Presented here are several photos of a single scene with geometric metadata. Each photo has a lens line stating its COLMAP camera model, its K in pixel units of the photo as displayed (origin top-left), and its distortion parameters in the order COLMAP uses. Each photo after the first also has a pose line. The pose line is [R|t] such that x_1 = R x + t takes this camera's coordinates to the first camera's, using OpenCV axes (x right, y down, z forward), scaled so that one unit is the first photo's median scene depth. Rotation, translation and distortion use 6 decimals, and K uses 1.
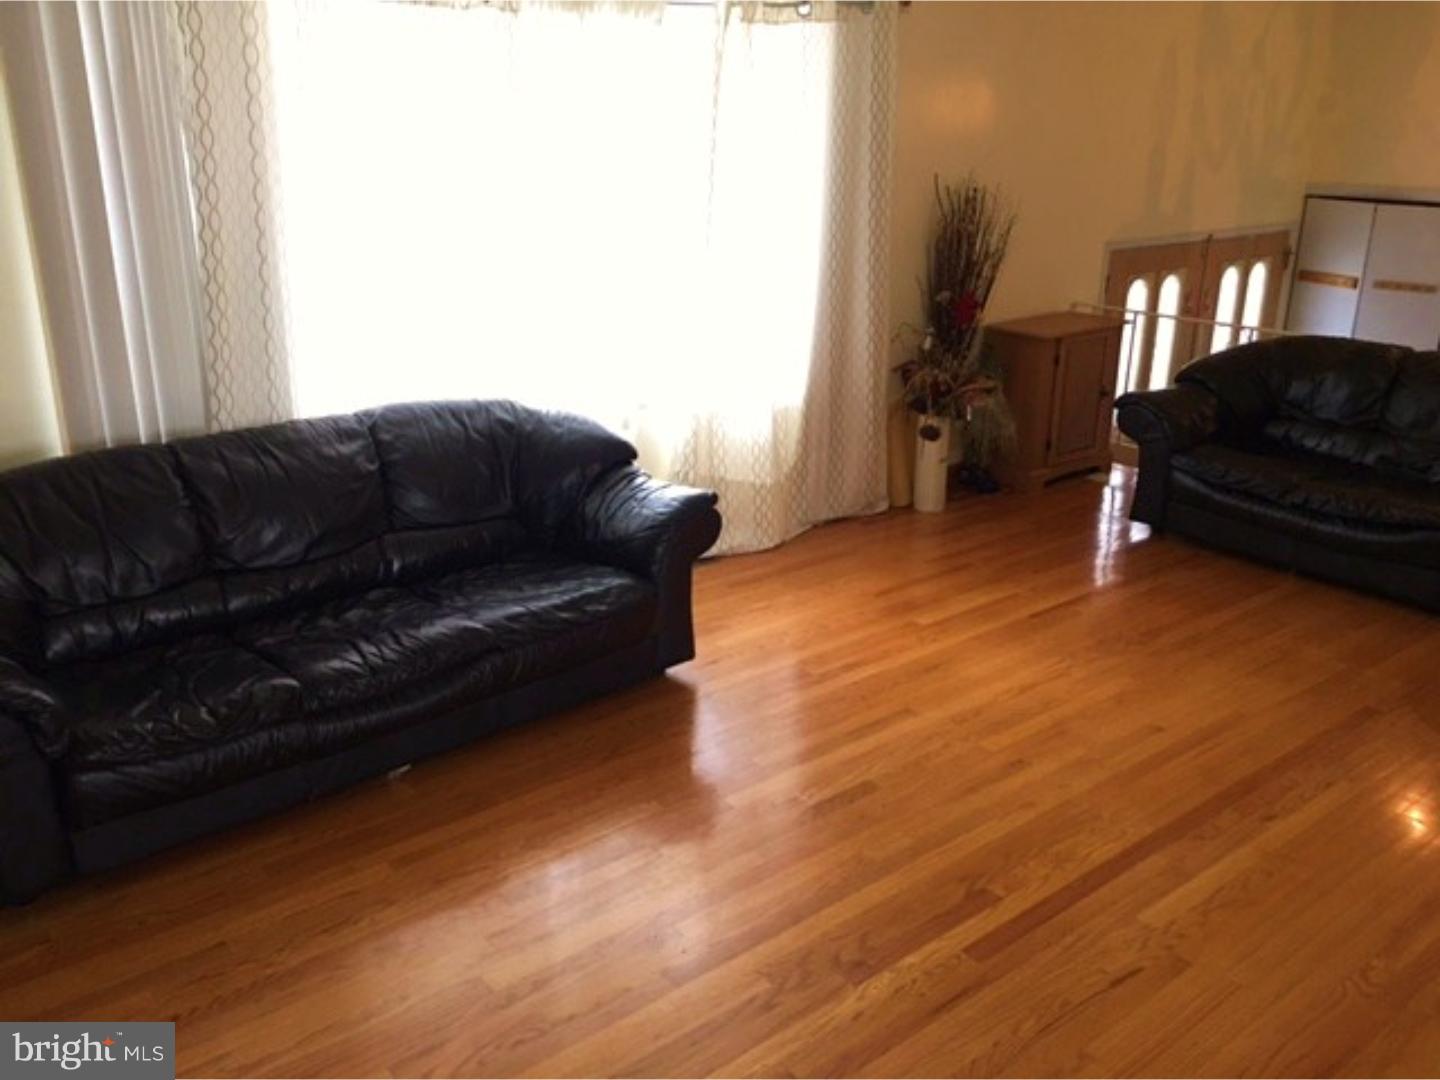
lens RADIAL K [[1226.3, 0, 718.1], [0, 1226.3, 536.4], [0, 0, 1]] dist [0.034578, -0.028087]
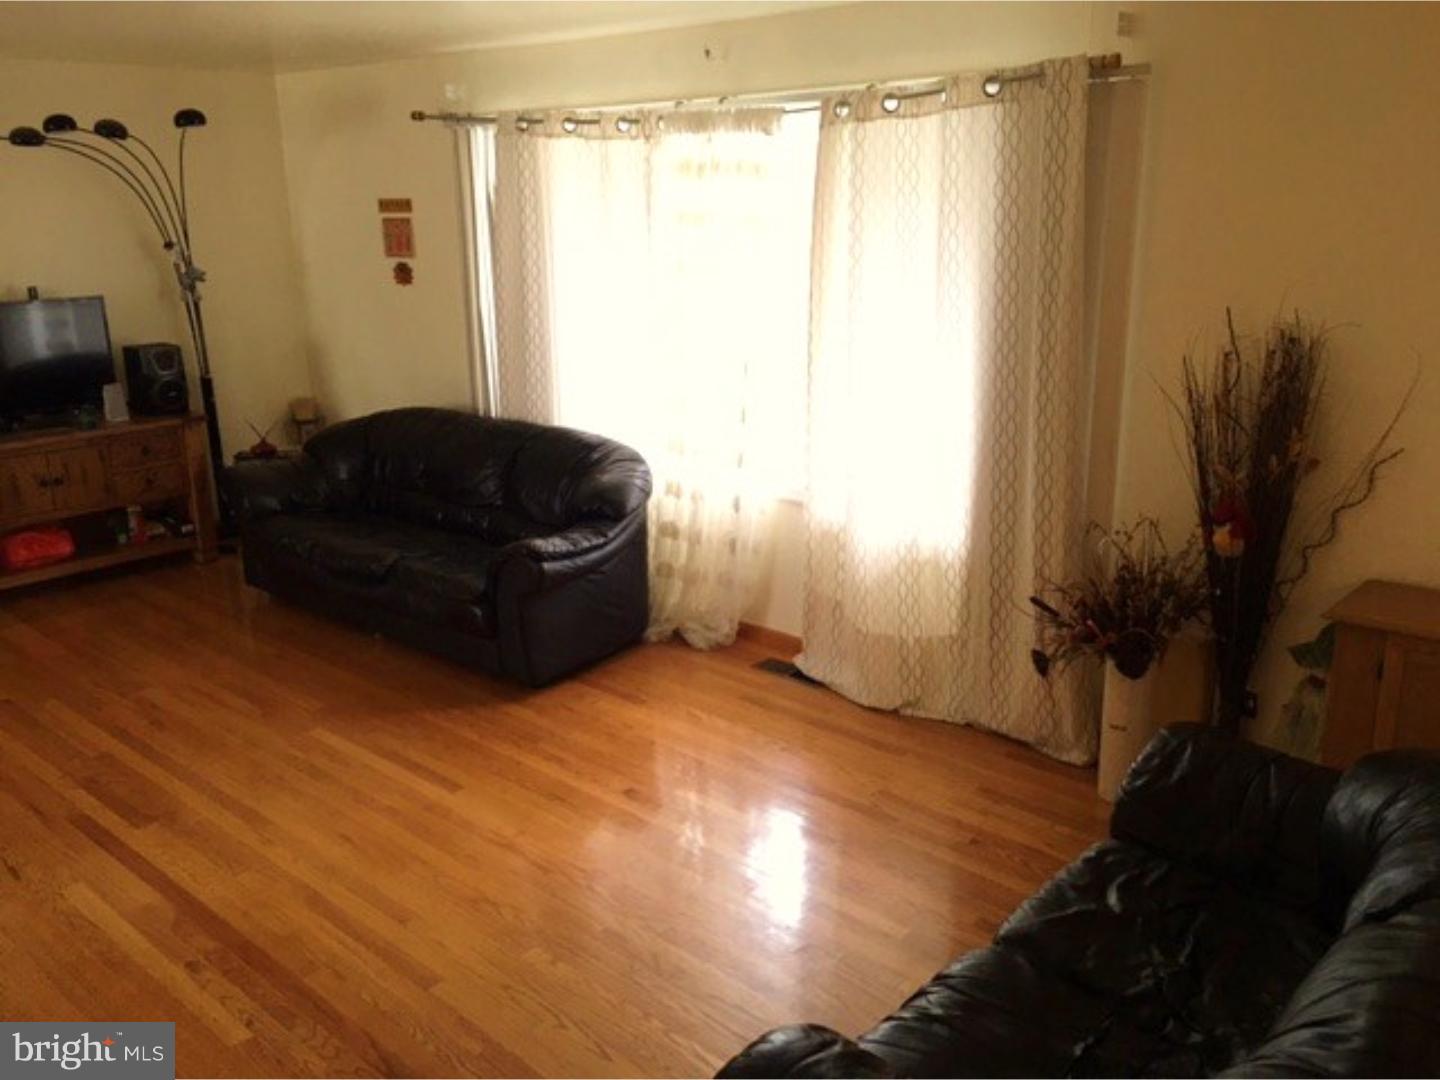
lens RADIAL K [[1226.3, 0, 718.5], [0, 1226.3, 541.4], [0, 0, 1]] dist [0.034578, -0.028087]
pose [[0.140052, 0.255314, -0.956661, 1.166472], [-0.304479, 0.930472, 0.203750, -0.343332], [0.942167, 0.262747, 0.208052, 0.966789]]
